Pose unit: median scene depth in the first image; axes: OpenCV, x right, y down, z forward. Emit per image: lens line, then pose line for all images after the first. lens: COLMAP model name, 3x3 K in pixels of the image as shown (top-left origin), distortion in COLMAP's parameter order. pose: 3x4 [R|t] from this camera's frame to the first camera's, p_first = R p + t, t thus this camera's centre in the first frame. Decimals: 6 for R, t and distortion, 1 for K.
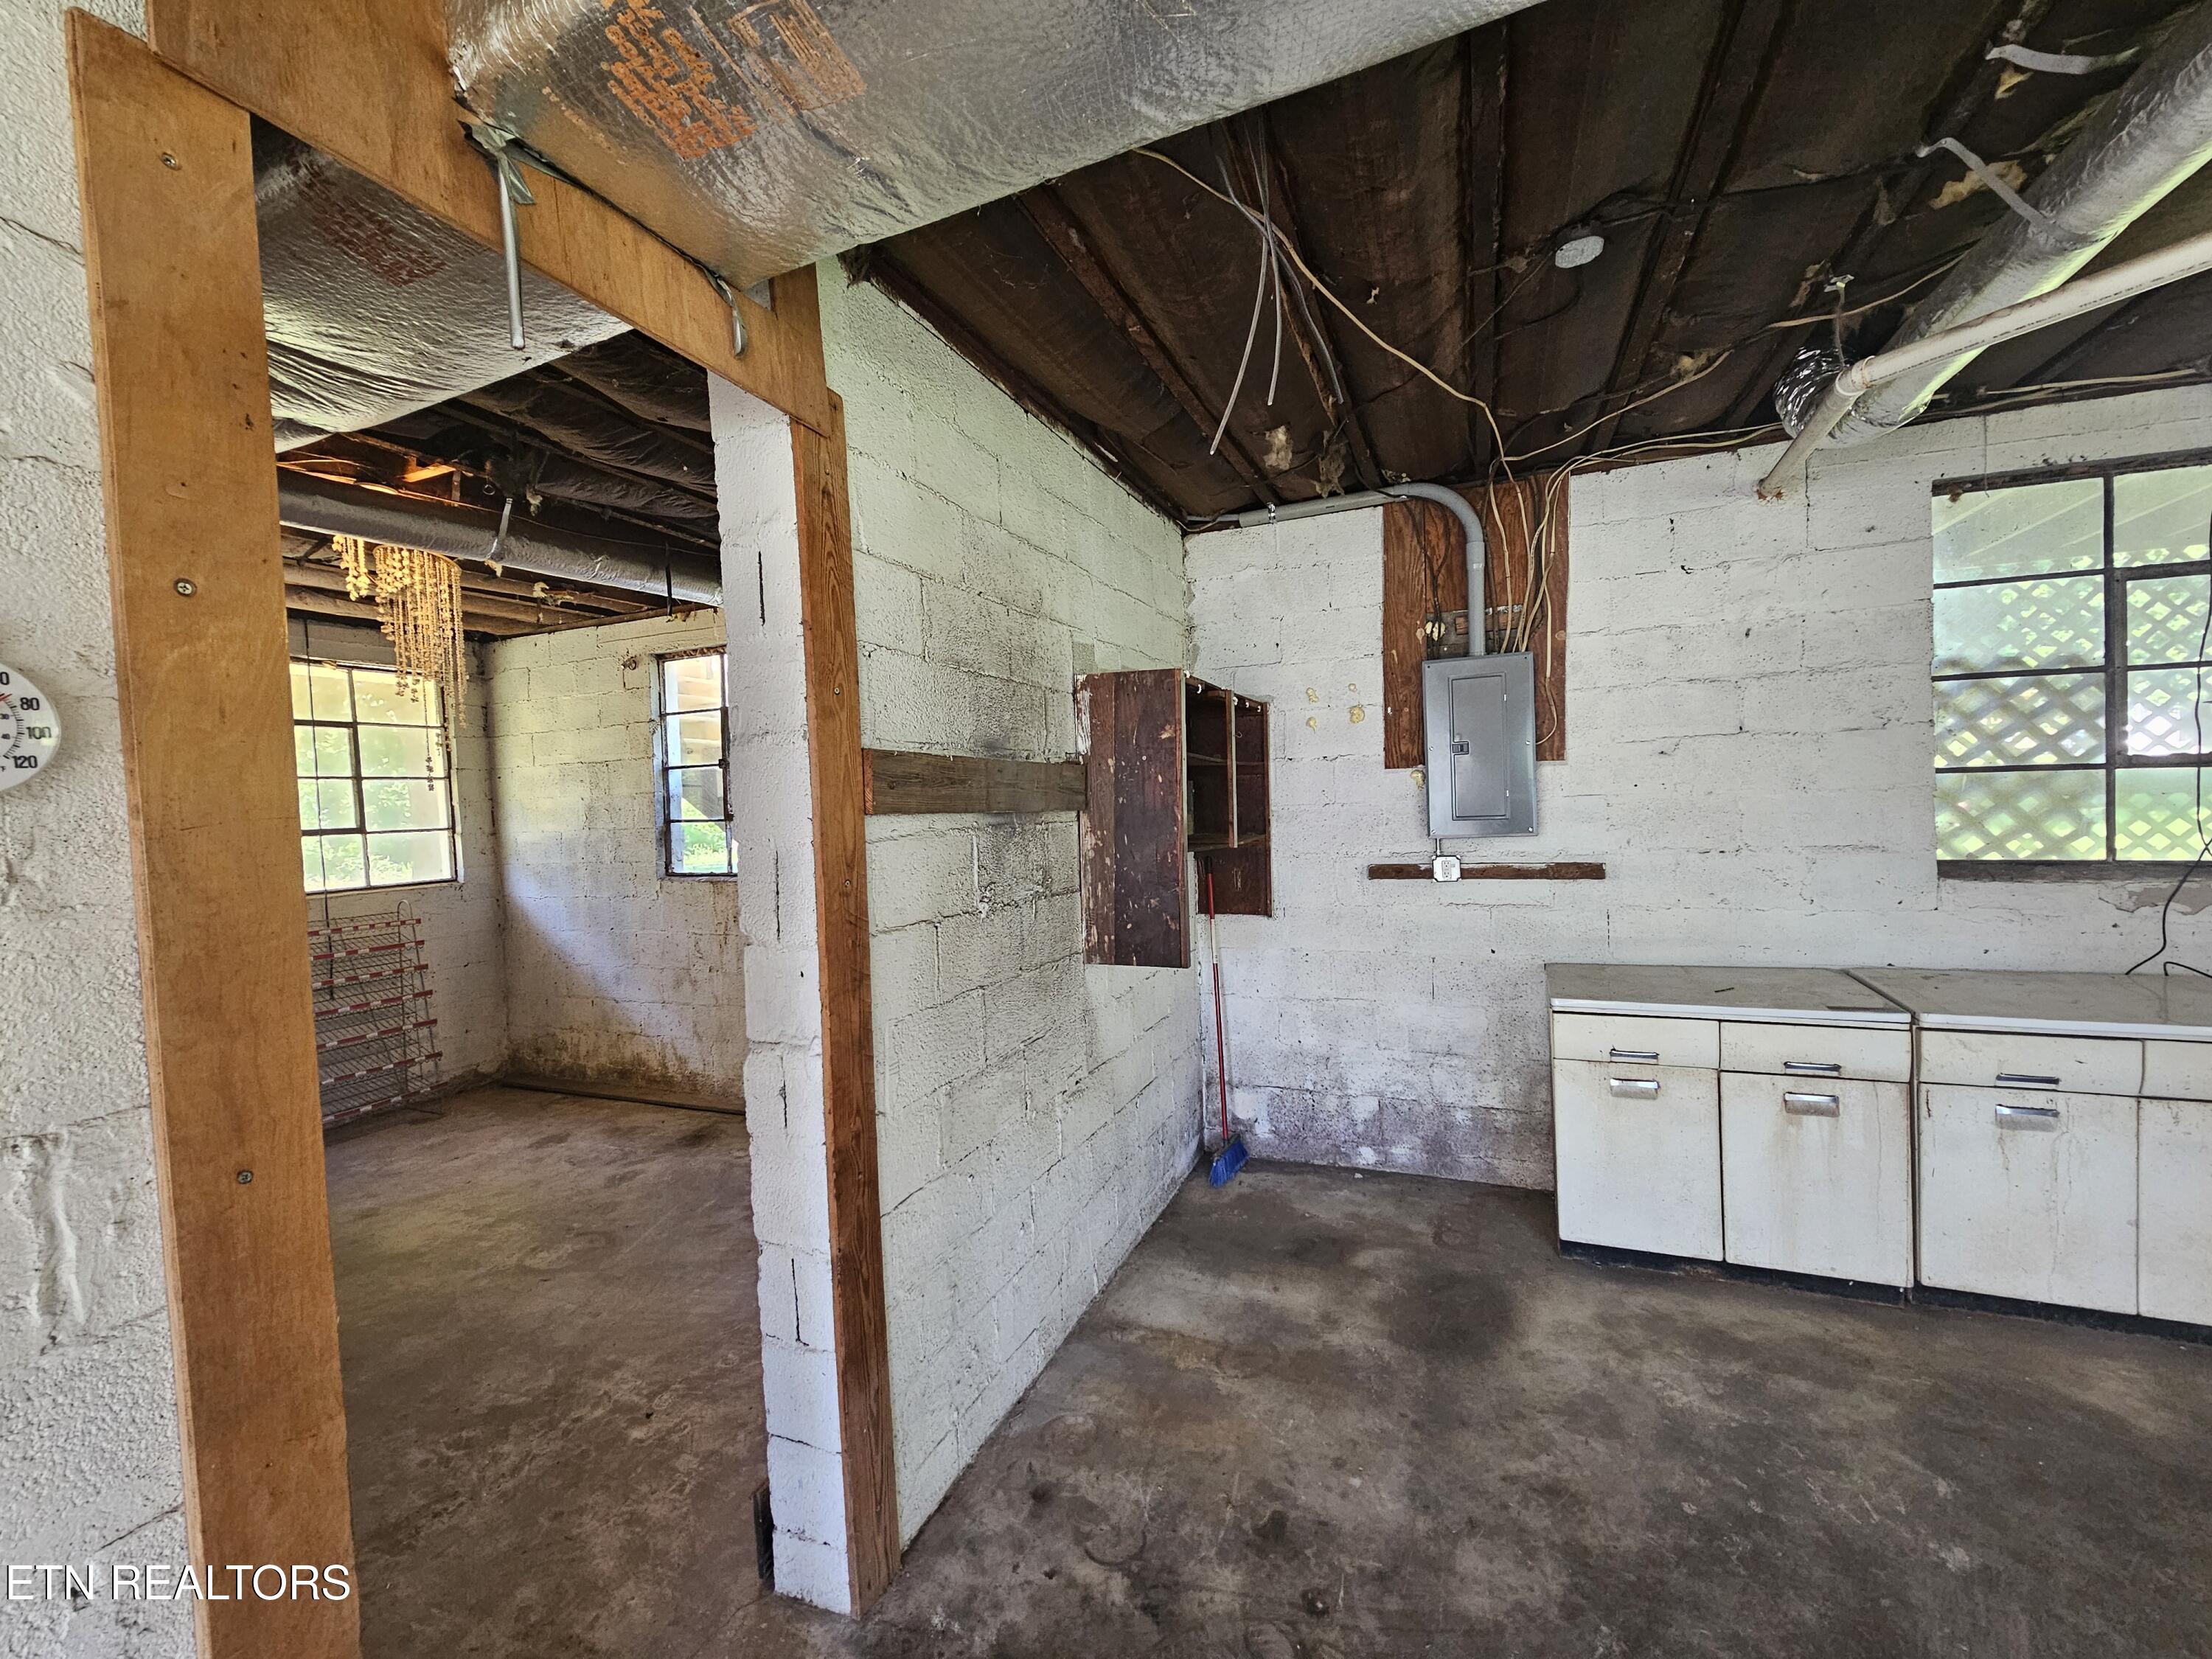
lens RADIAL K [[902.8, 0, 1100.9], [0, 902.8, 830.5], [0, 0, 1]] dist [-0.003777, -0.000064]
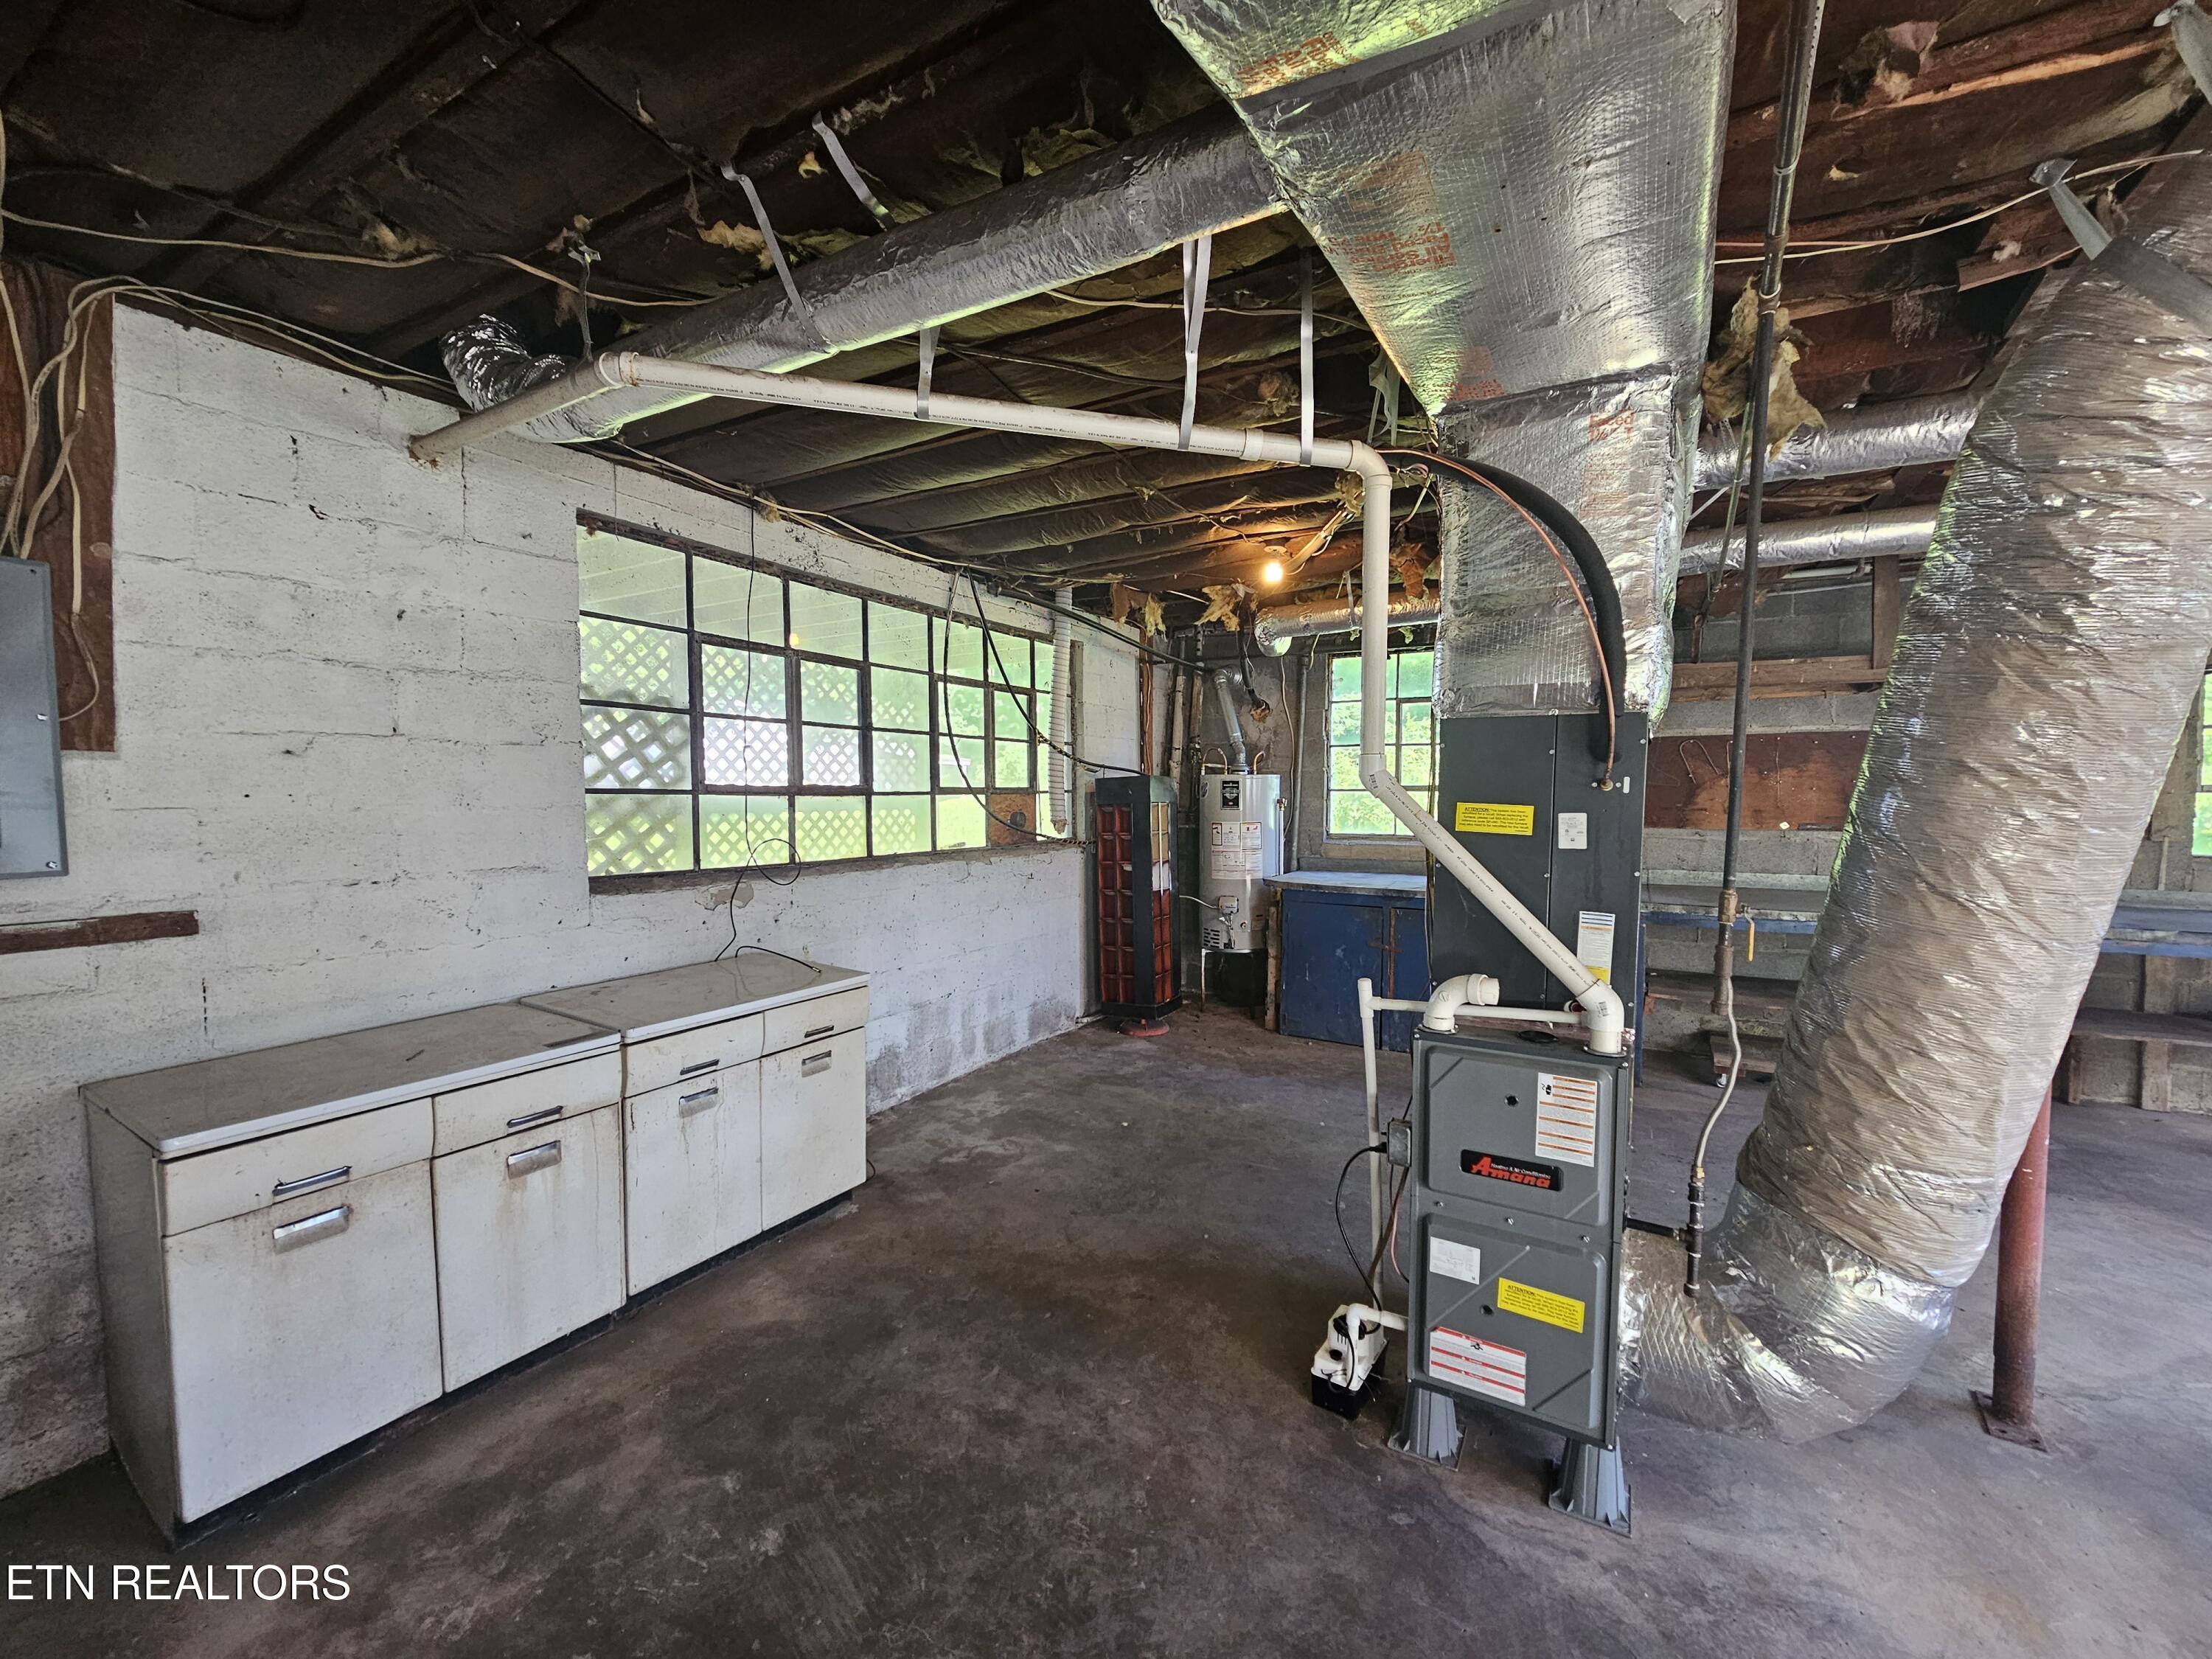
lens RADIAL K [[902.8, 0, 1111.9], [0, 902.8, 831.9], [0, 0, 1]] dist [-0.003777, -0.000064]
pose [[0.121687, -0.007329, 0.992541, -0.023392], [0.027274, 0.999620, 0.004037, -0.007459], [-0.992194, 0.026579, 0.121841, 0.290635]]
